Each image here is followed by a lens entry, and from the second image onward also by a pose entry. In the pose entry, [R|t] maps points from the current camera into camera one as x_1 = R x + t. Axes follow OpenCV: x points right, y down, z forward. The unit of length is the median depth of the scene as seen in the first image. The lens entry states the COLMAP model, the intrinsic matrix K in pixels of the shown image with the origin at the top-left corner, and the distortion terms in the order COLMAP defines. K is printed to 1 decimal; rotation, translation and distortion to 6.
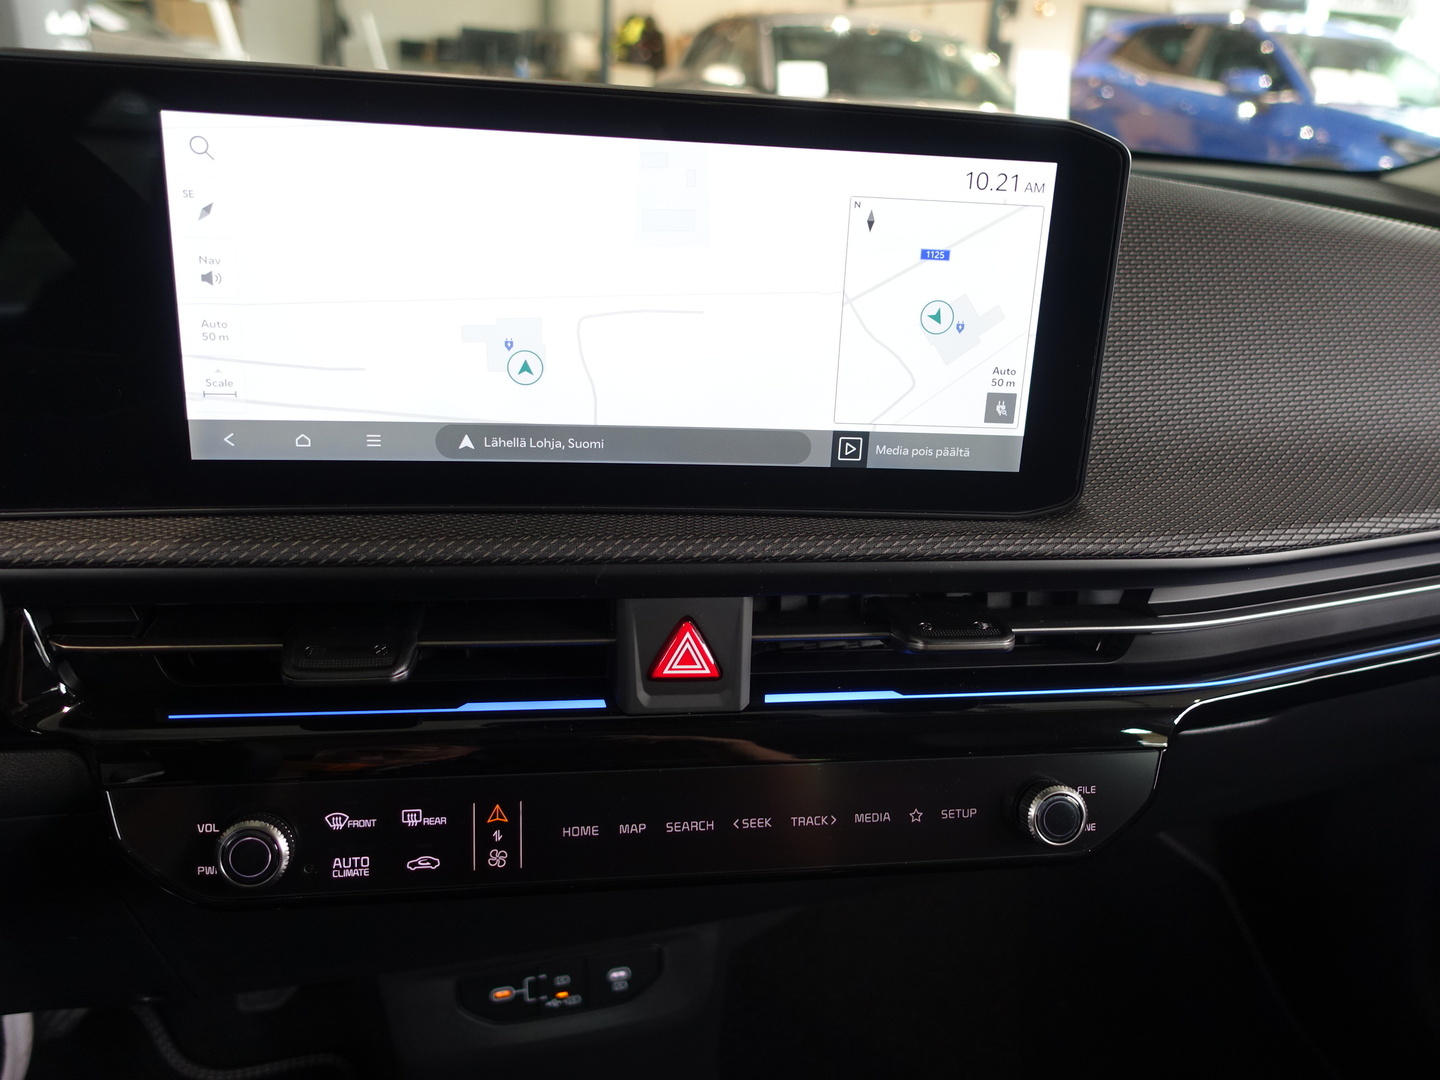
lens RADIAL K [[1111.4, 0, 720.0], [0, 1111.4, 540.0], [0, 0, 1]] dist [-0.004540, -0.002309]
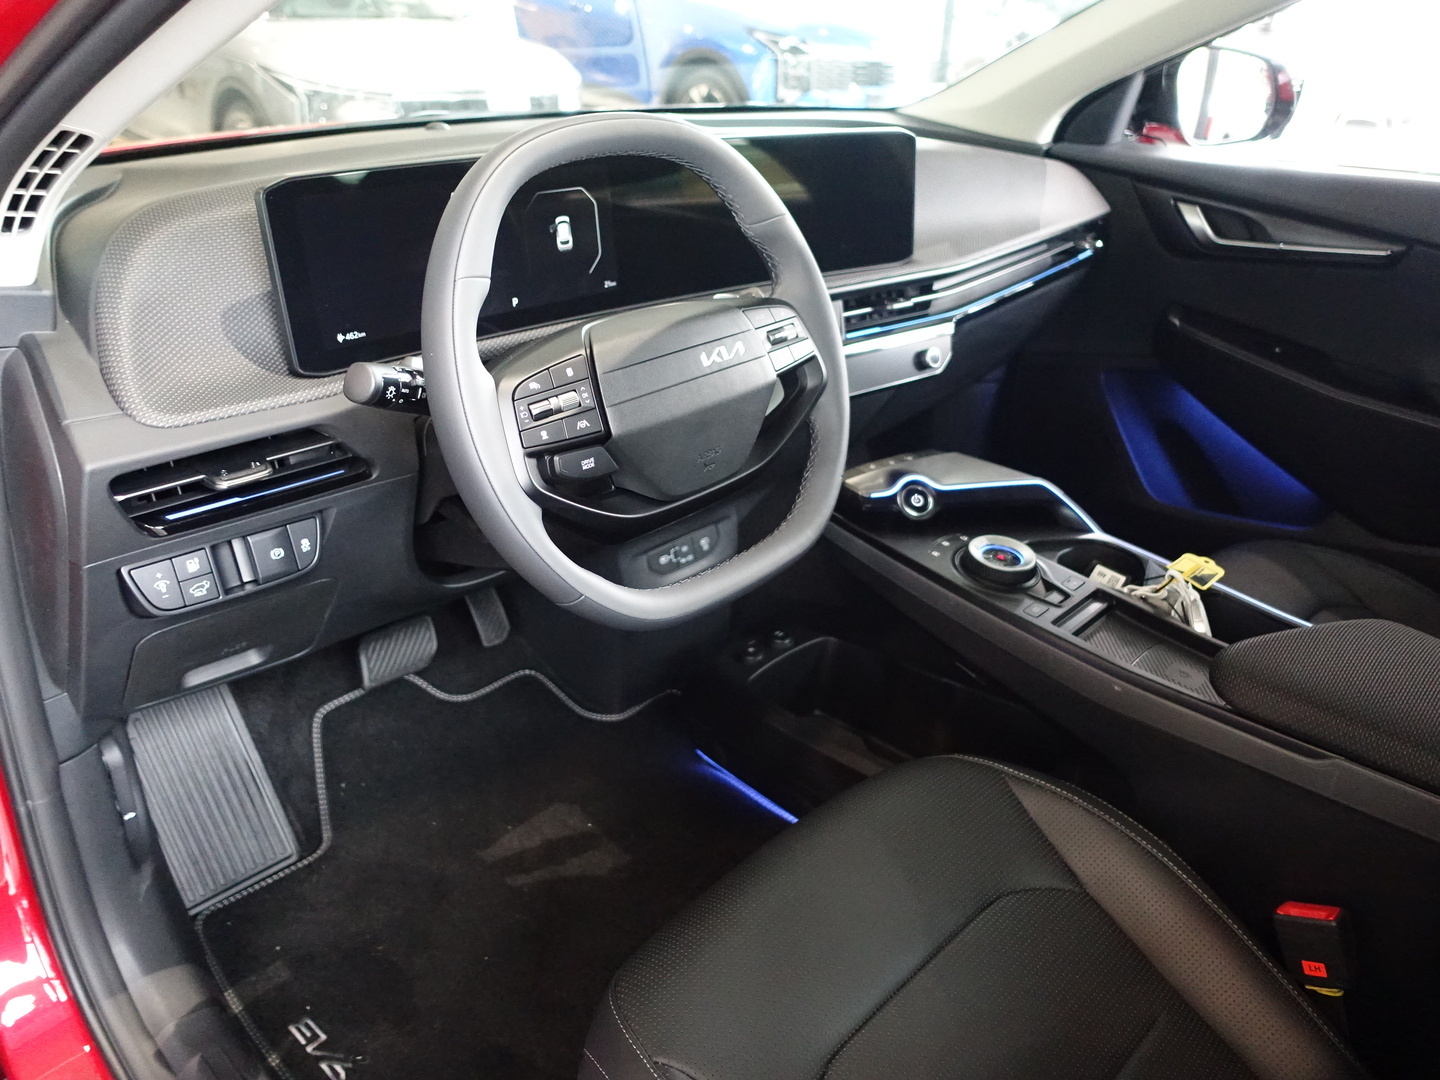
lens RADIAL K [[1111.4, 0, 720.0], [0, 1111.4, 540.0], [0, 0, 1]] dist [-0.004540, -0.002309]
pose [[0.862058, -0.256377, 0.437180, -0.995161], [0.216701, 0.966244, 0.139333, 0.107615], [-0.458145, -0.025376, 0.888515, -0.877545]]
